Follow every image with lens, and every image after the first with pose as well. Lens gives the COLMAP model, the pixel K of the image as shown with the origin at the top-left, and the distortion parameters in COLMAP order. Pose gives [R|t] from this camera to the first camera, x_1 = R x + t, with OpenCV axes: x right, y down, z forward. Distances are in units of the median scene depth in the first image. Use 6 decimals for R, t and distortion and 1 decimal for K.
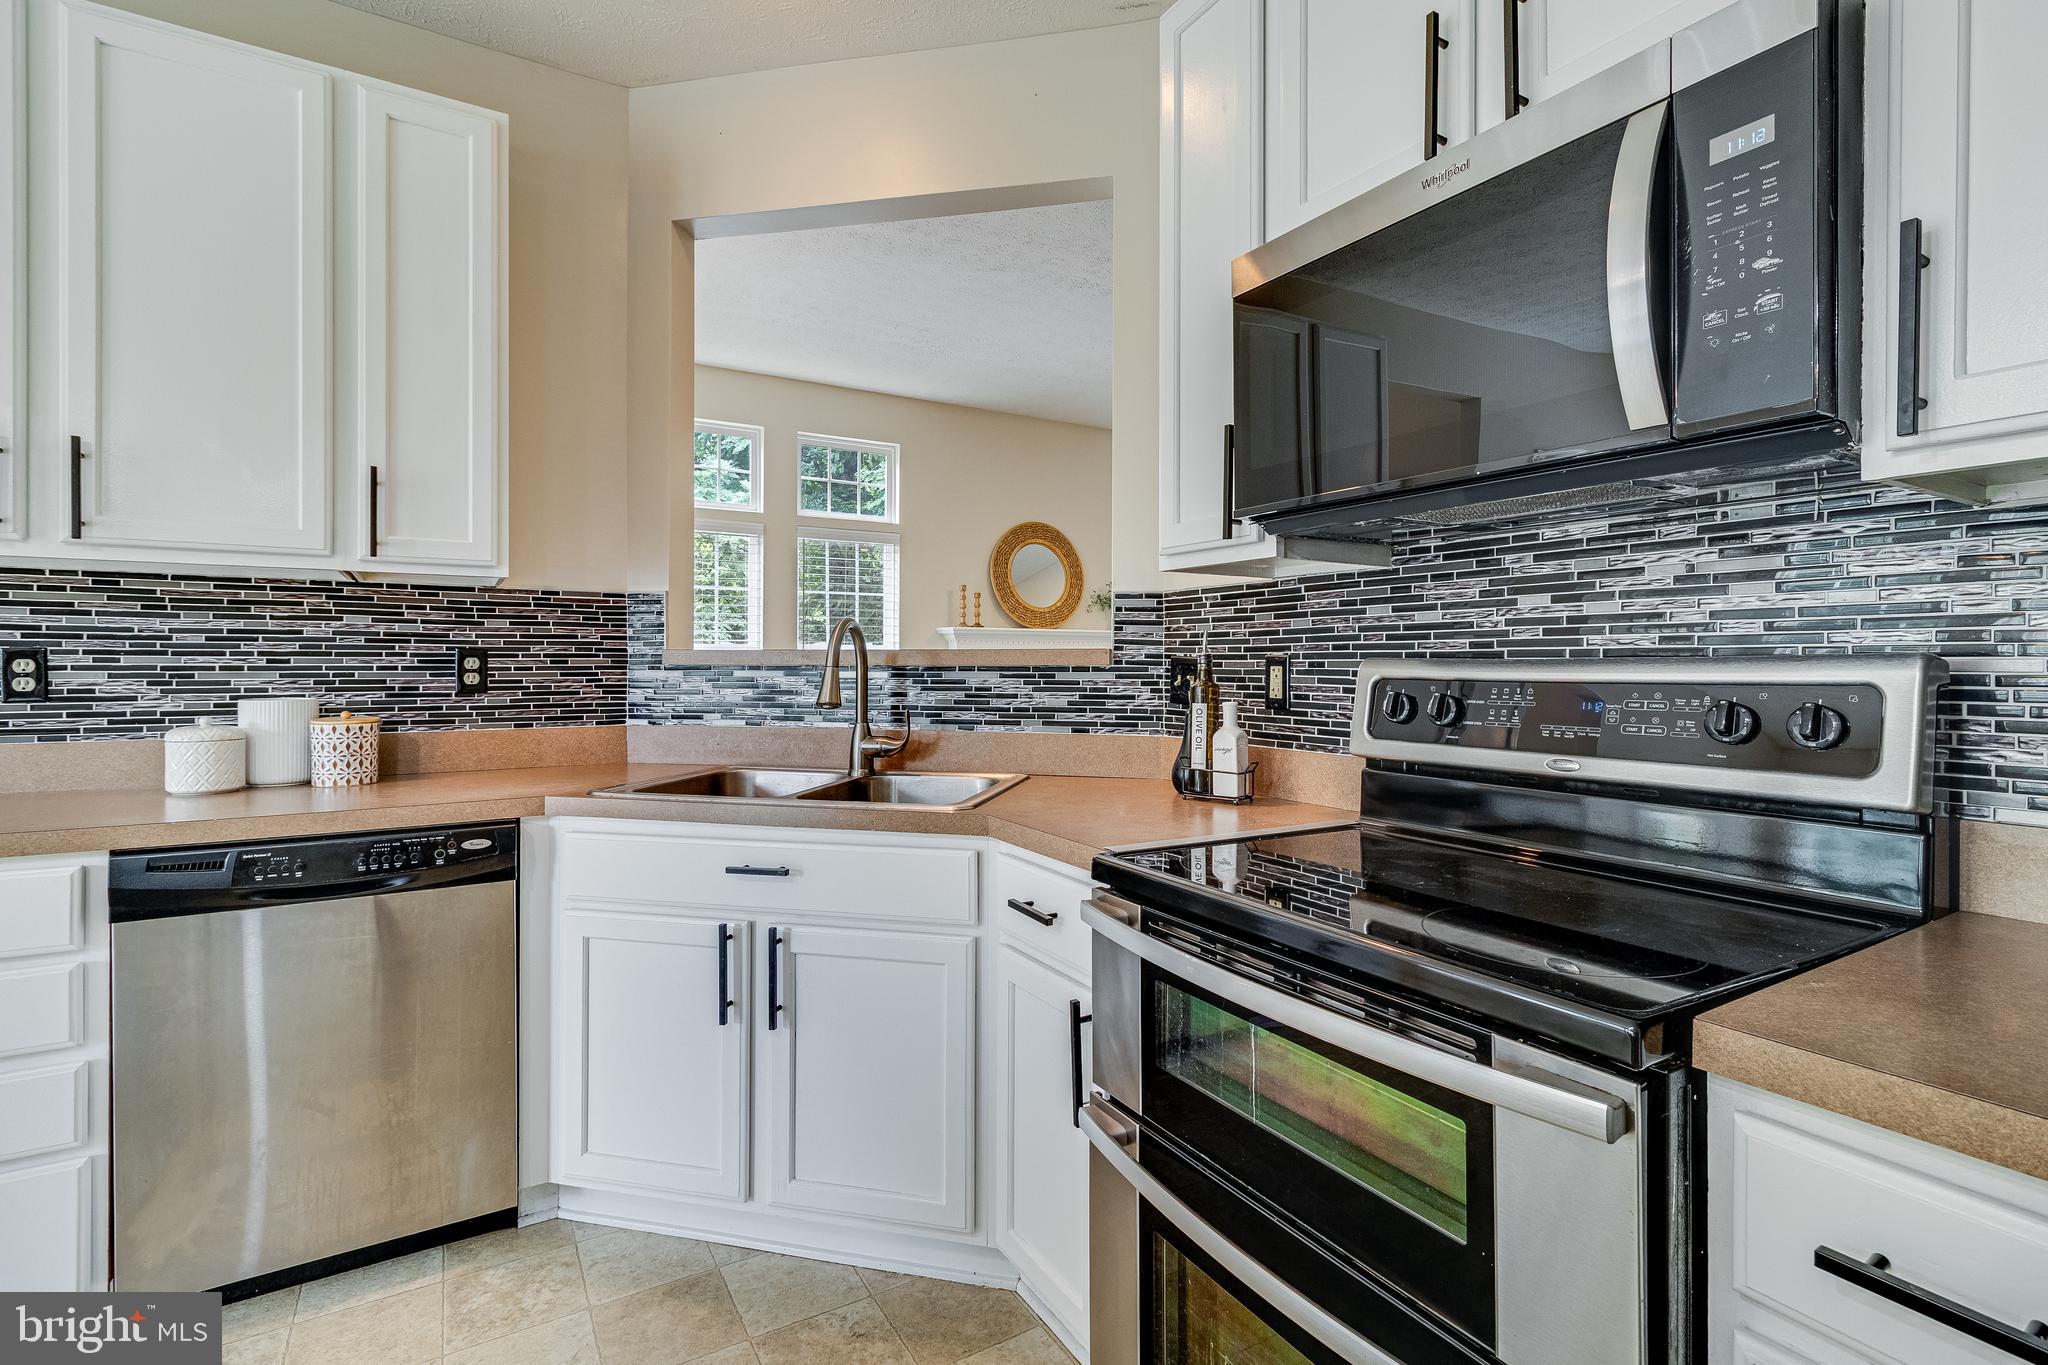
lens RADIAL K [[951.1, 0, 1025.6], [0, 951.1, 665.6], [0, 0, 1]] dist [0.003269, 0.001043]
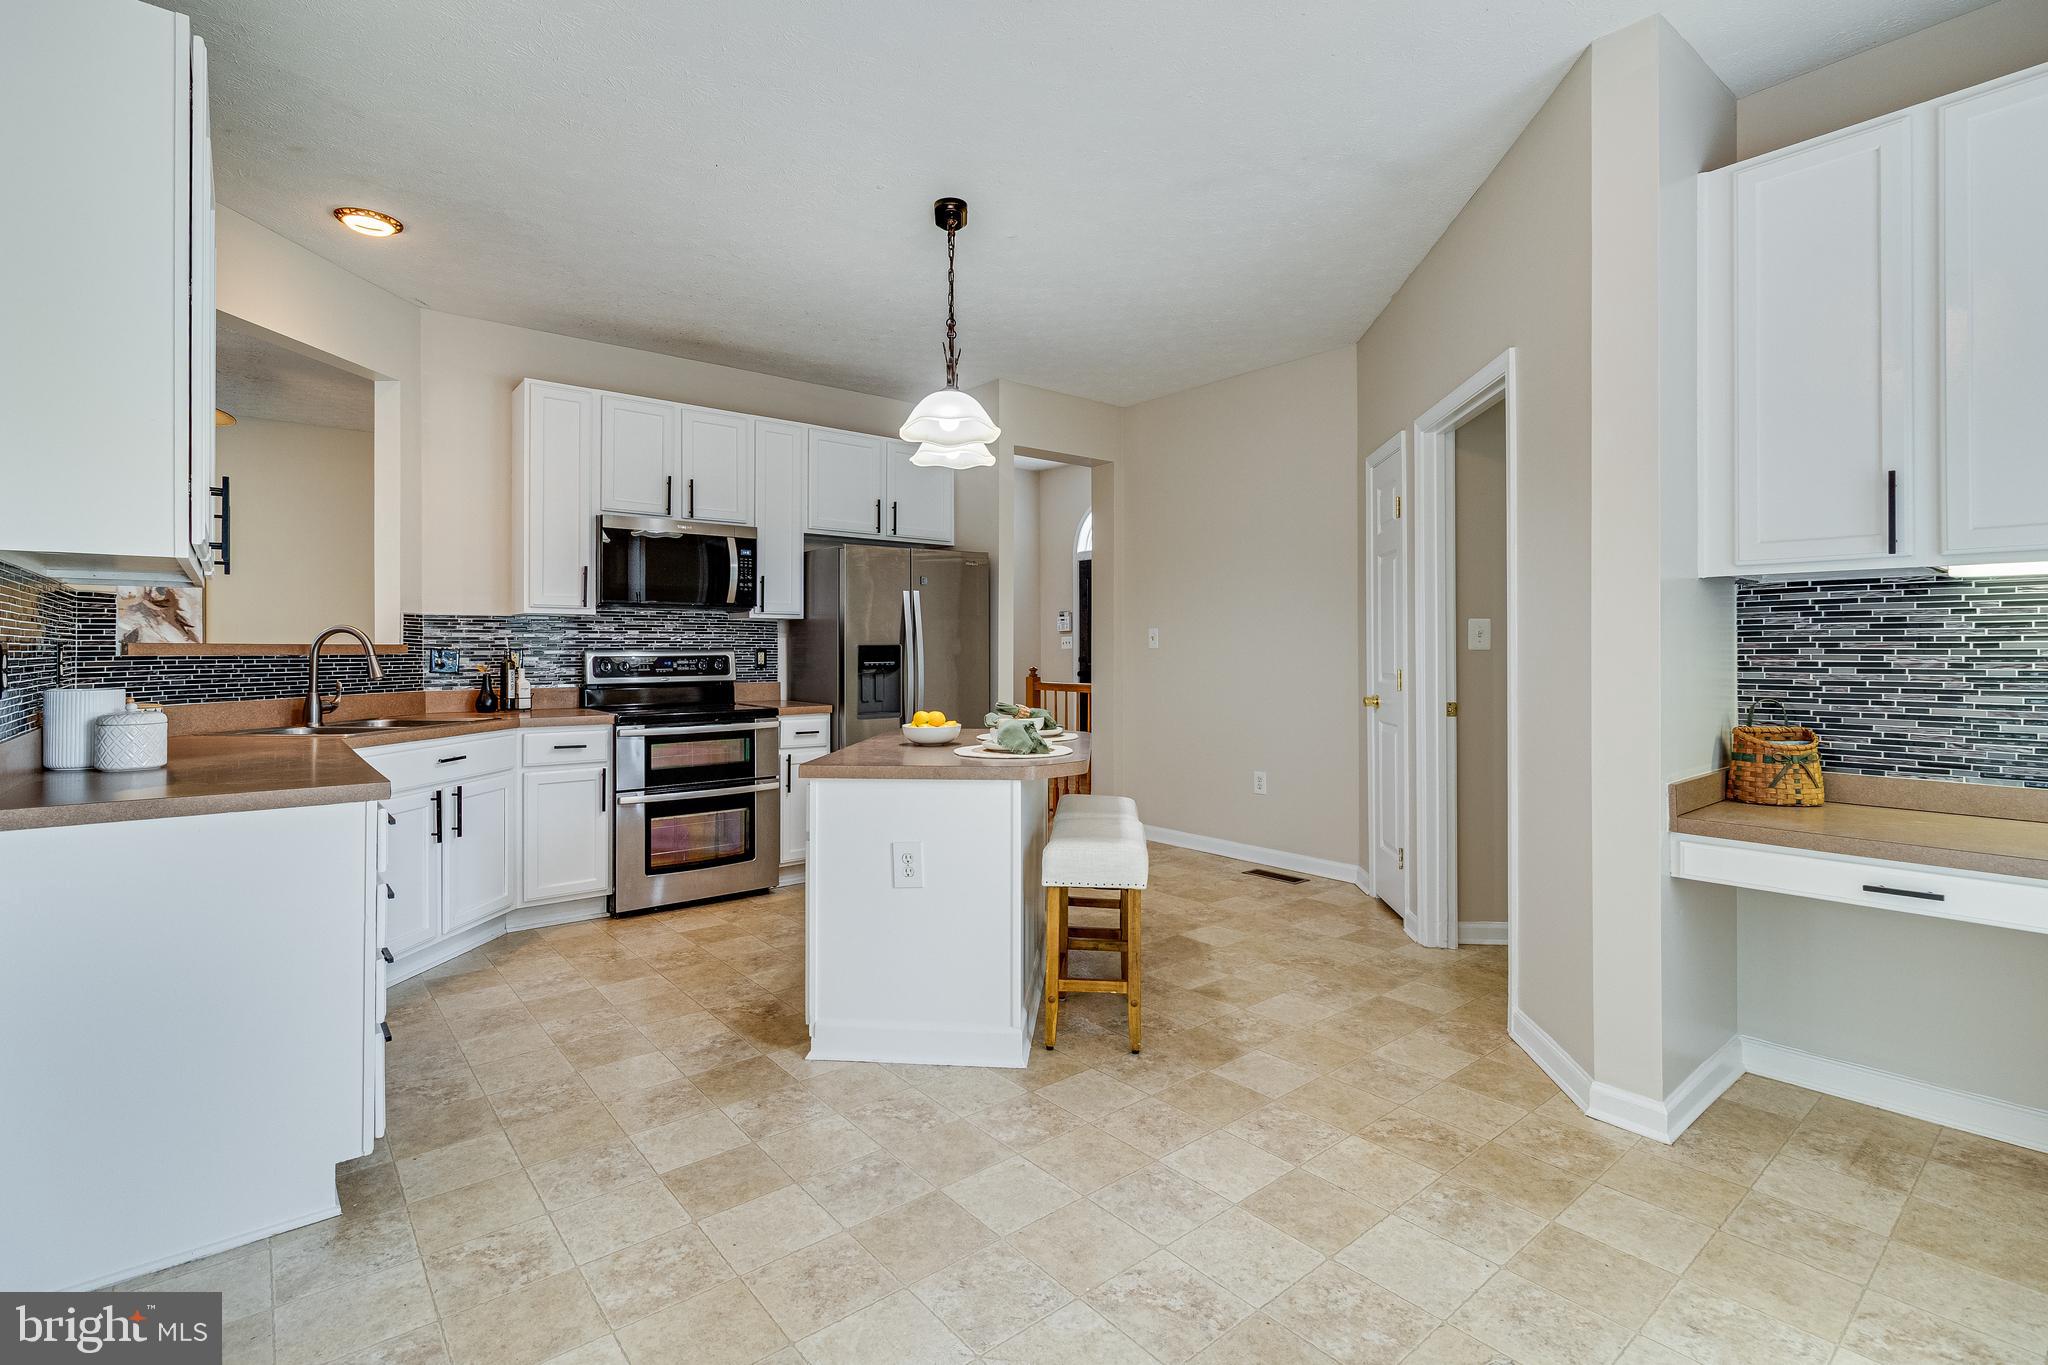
lens RADIAL K [[945.3, 0, 1027.3], [0, 945.3, 645.5], [0, 0, 1]] dist [0.001796, 0.000640]
pose [[-0.145023, 0.001260, 0.989427, -2.118571], [0.003375, 0.999994, -0.000779, -0.011530], [-0.989423, 0.003226, -0.145026, 0.098953]]
